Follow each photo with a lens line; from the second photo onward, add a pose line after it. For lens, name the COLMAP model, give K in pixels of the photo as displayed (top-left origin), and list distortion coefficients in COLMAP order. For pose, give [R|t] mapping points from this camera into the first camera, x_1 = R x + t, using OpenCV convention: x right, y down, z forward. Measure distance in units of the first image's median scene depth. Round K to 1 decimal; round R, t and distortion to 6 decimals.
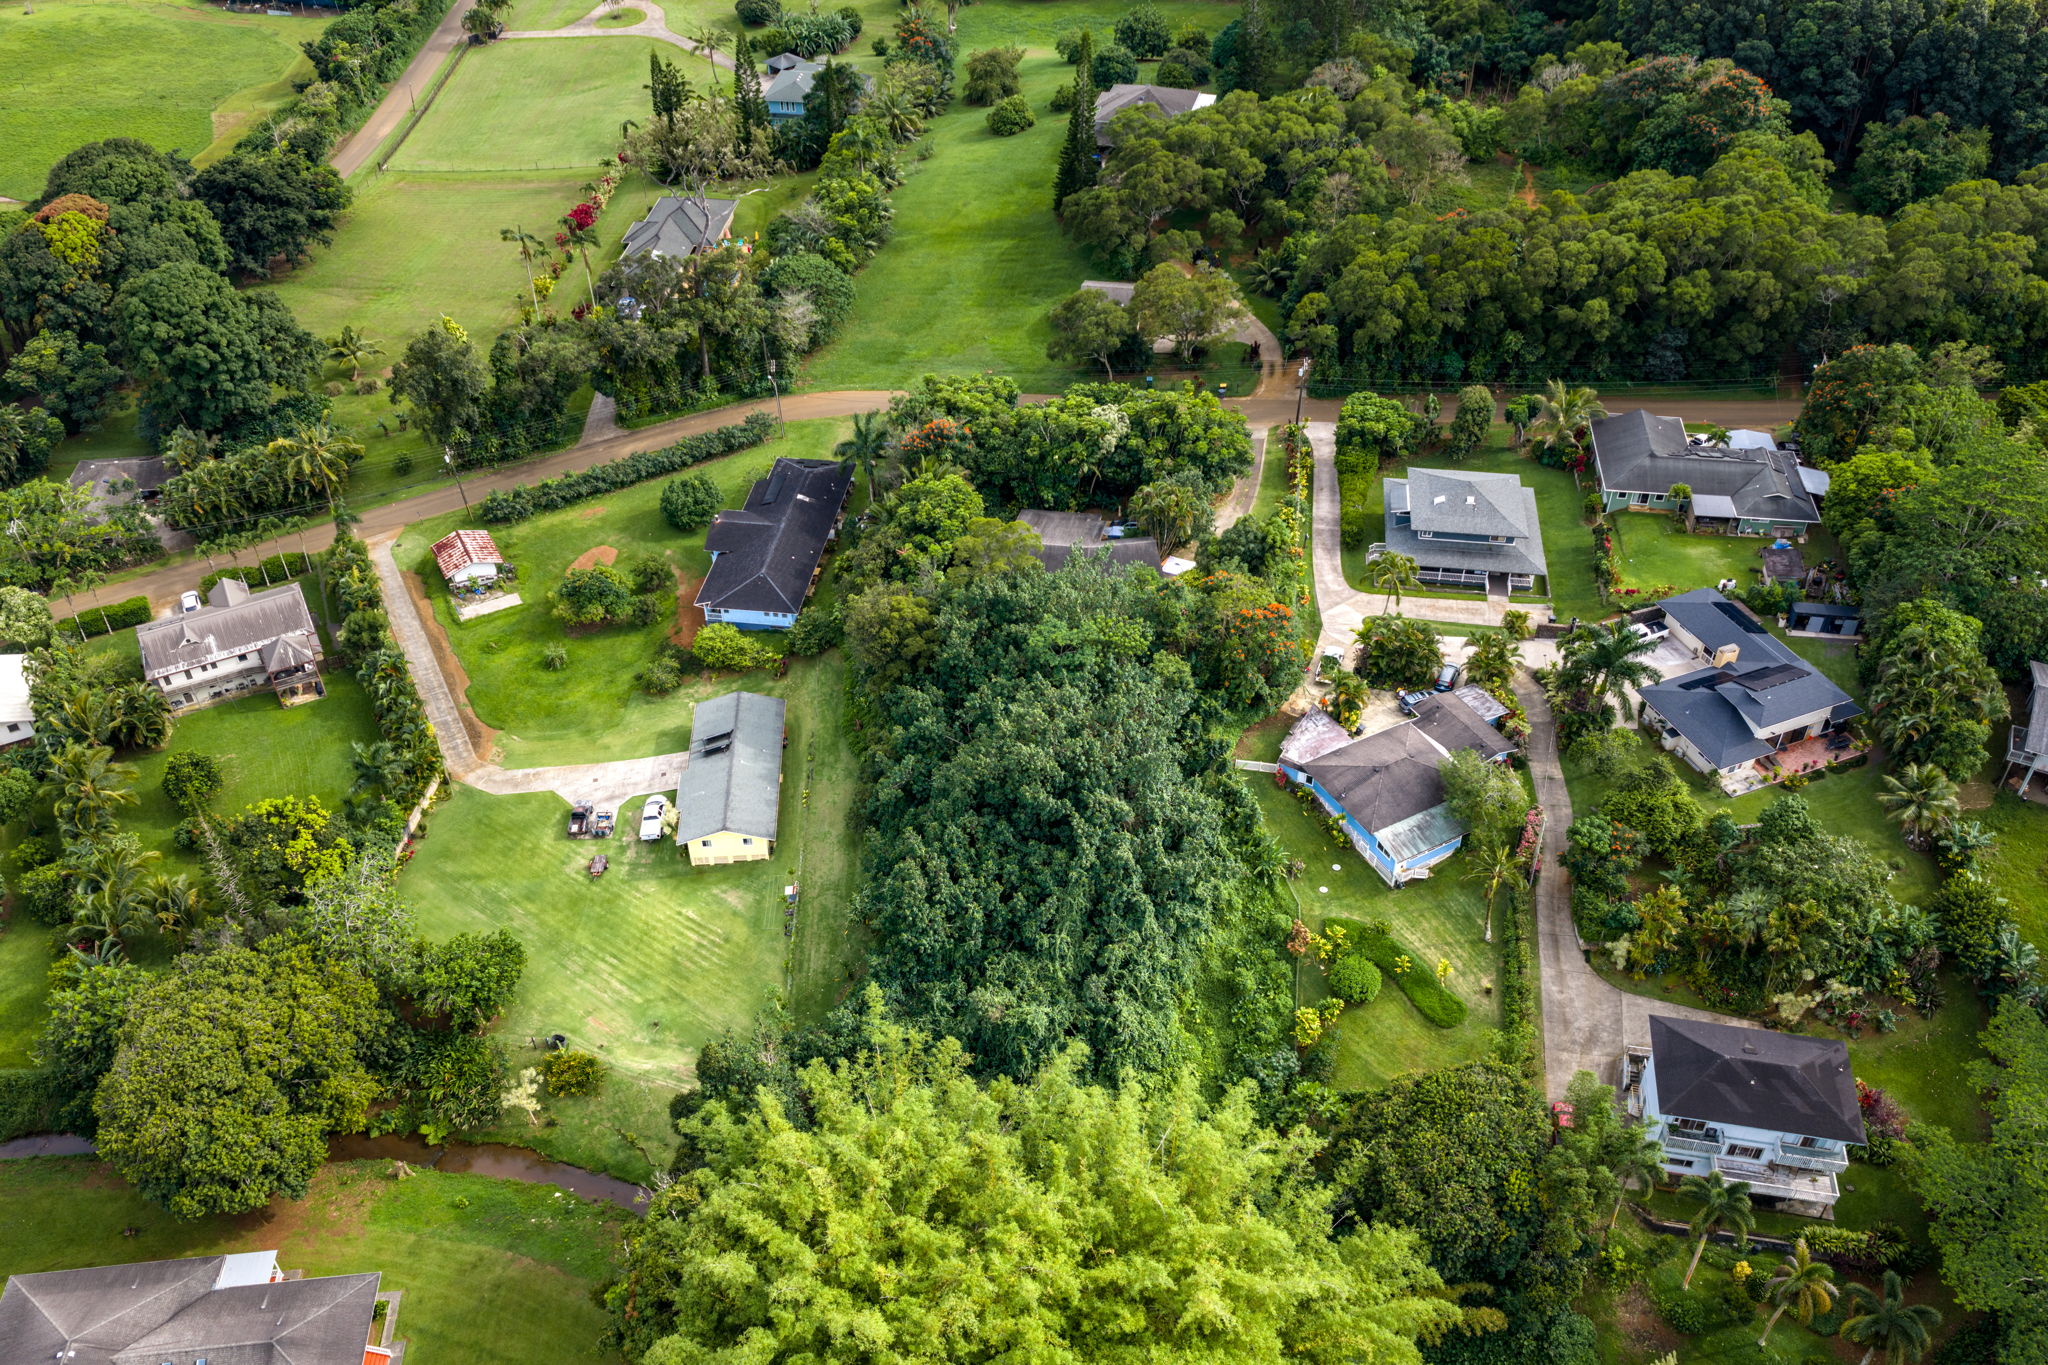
lens RADIAL K [[1689.6, 0, 1032.7], [0, 1689.6, 693.7], [0, 0, 1]] dist [0.015100, -0.021837]
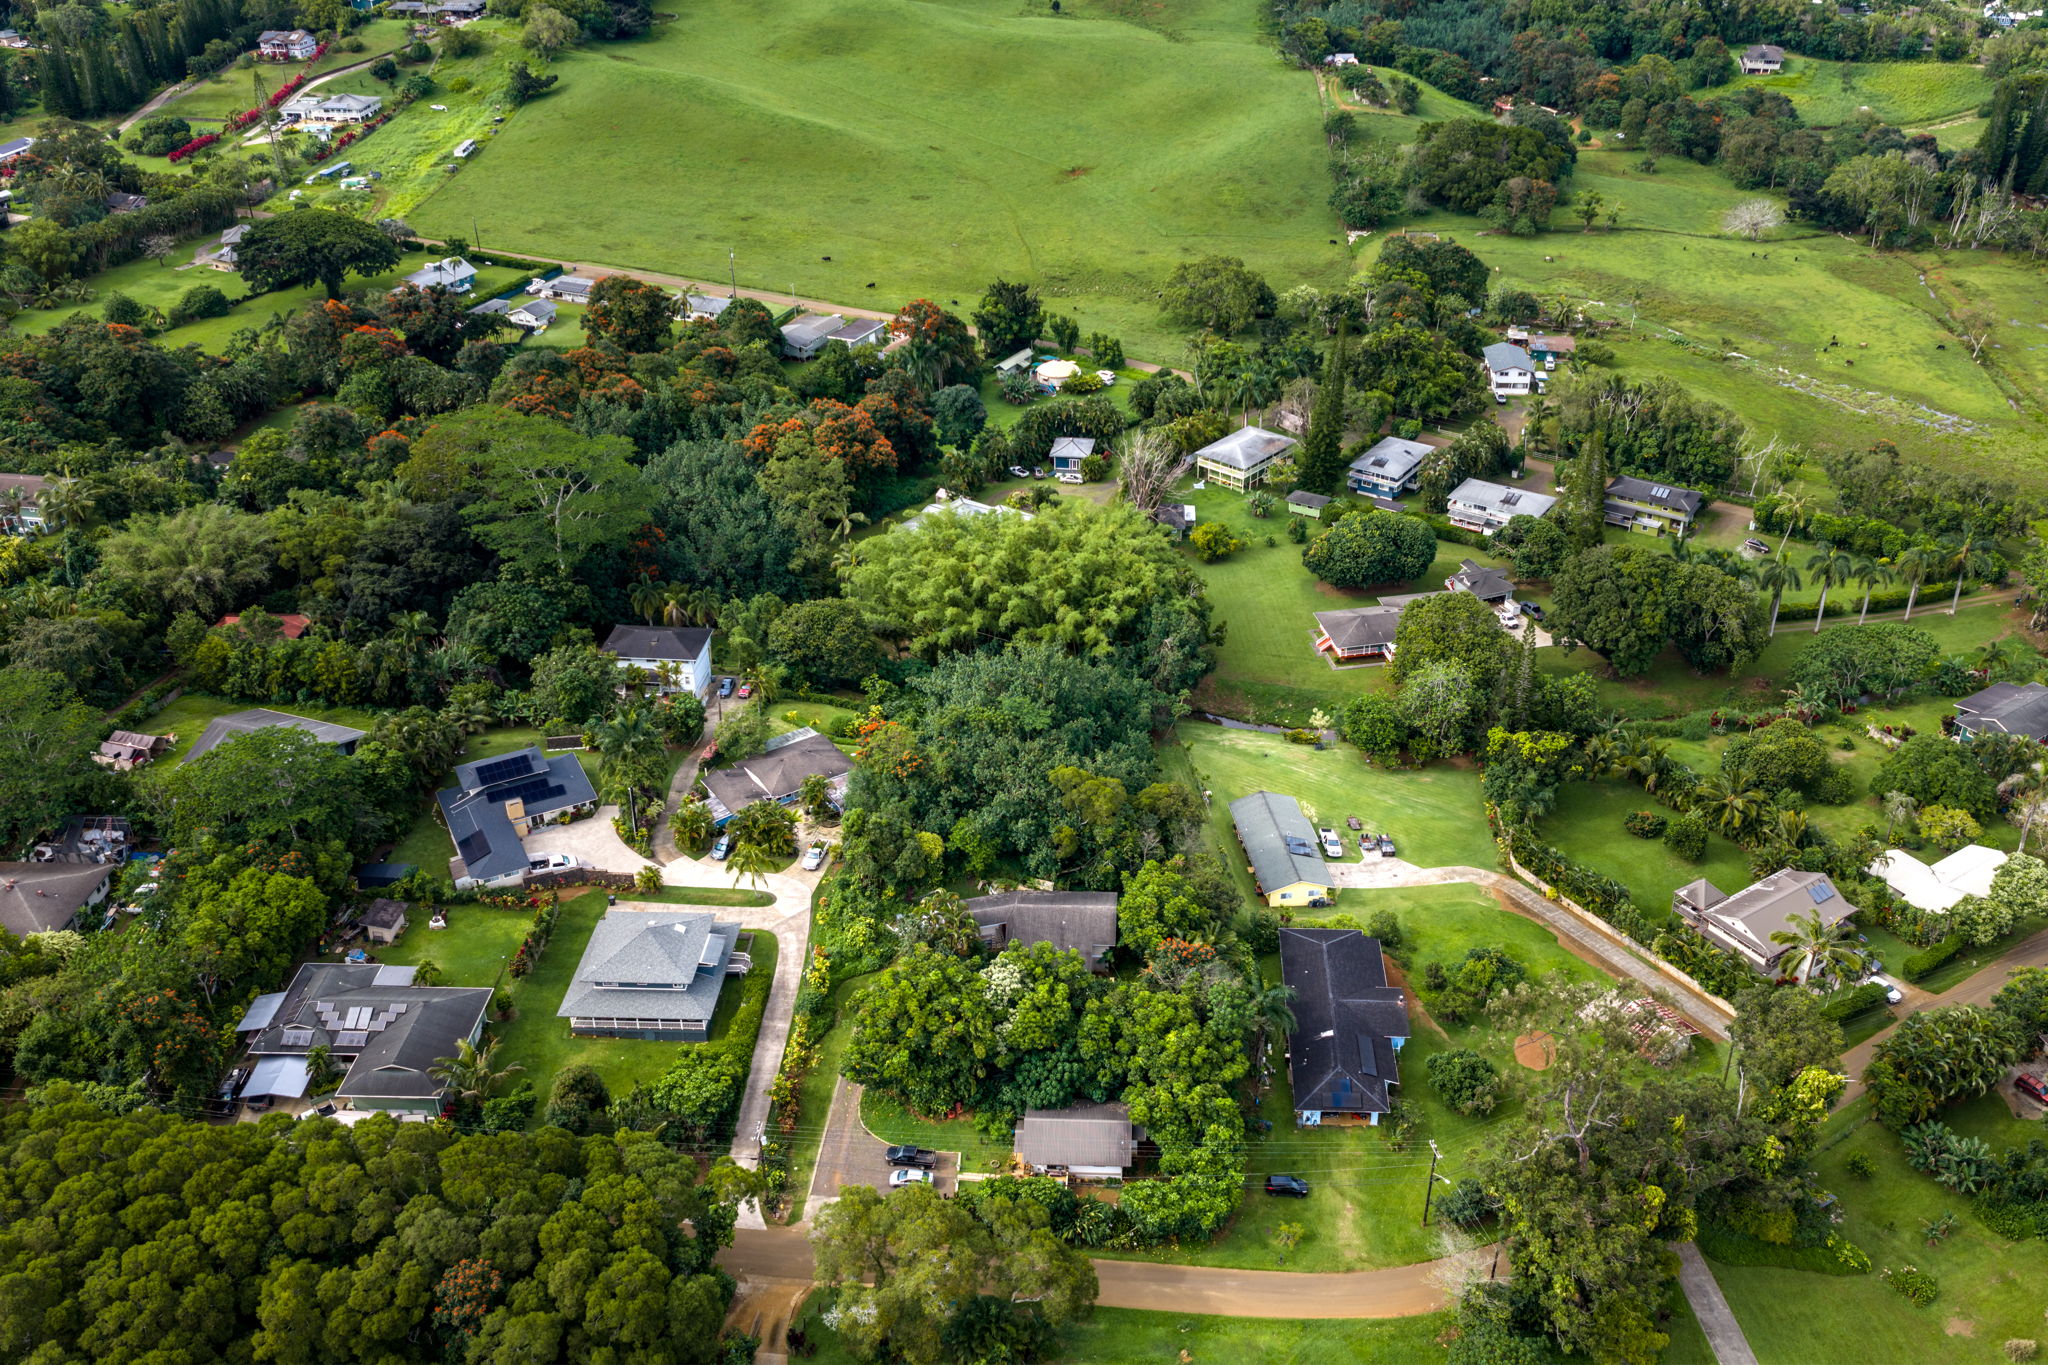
lens RADIAL K [[1785.1, 0, 1097.2], [0, 1785.1, 662.9], [0, 0, 1]] dist [0.025169, -0.055272]
pose [[-0.994759, 0.055583, -0.085820, 0.070889], [-0.062057, 0.338862, 0.938787, -1.211411], [0.081261, 0.939193, -0.333637, 1.230584]]
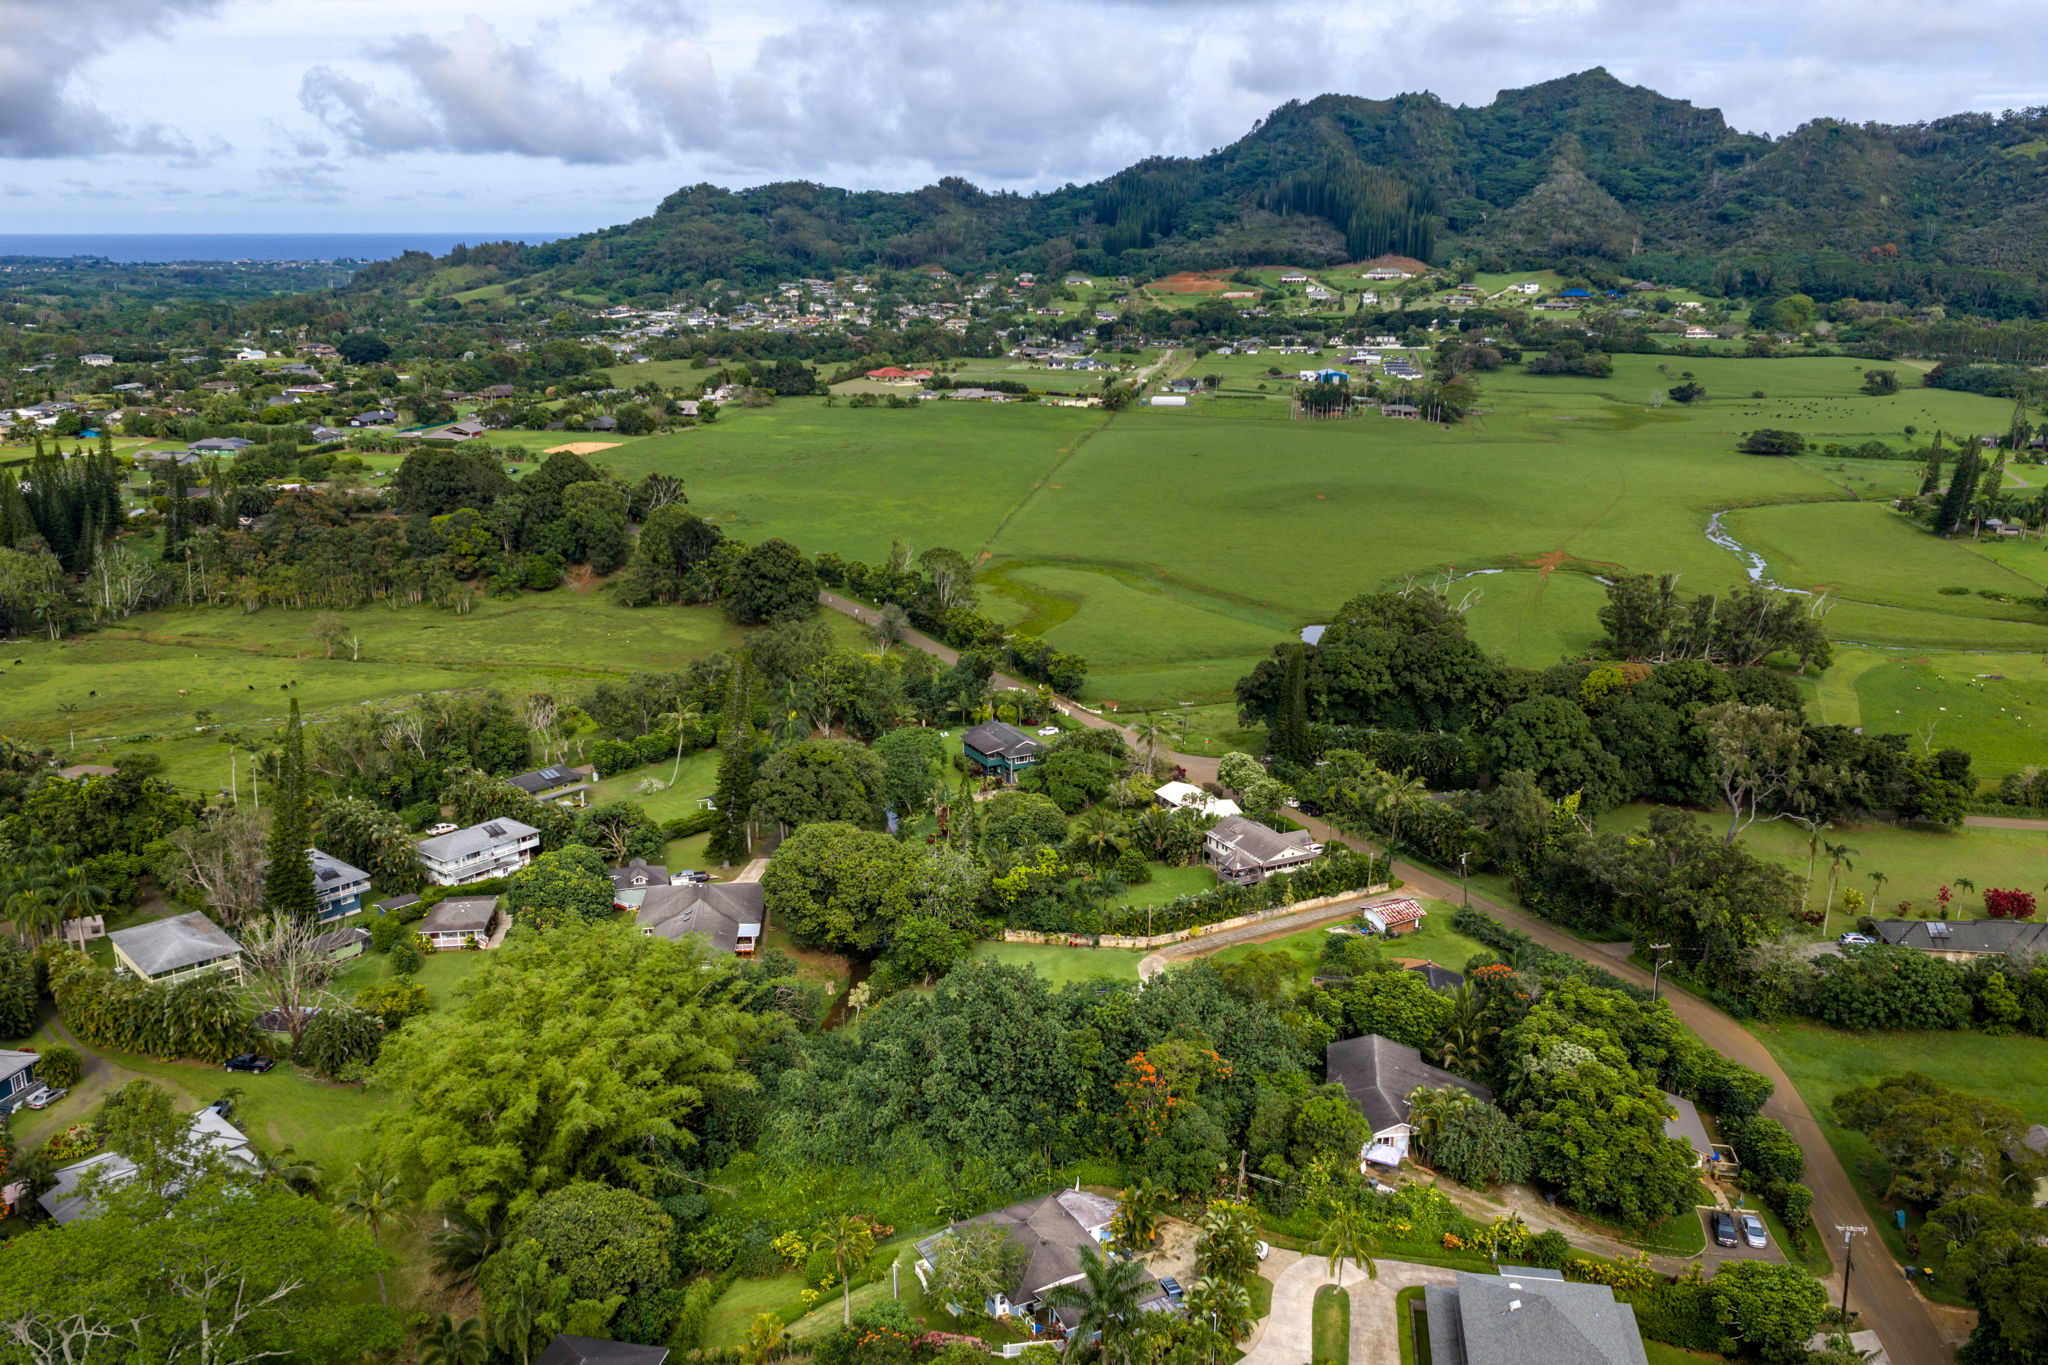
lens RADIAL K [[1689.6, 0, 1032.7], [0, 1689.6, 693.7], [0, 0, 1]] dist [0.015100, -0.021837]
pose [[-0.022952, 0.274585, -0.961289, 0.886627], [-0.647415, 0.728606, 0.223578, -0.332309], [0.761792, 0.627484, 0.161048, 0.554061]]
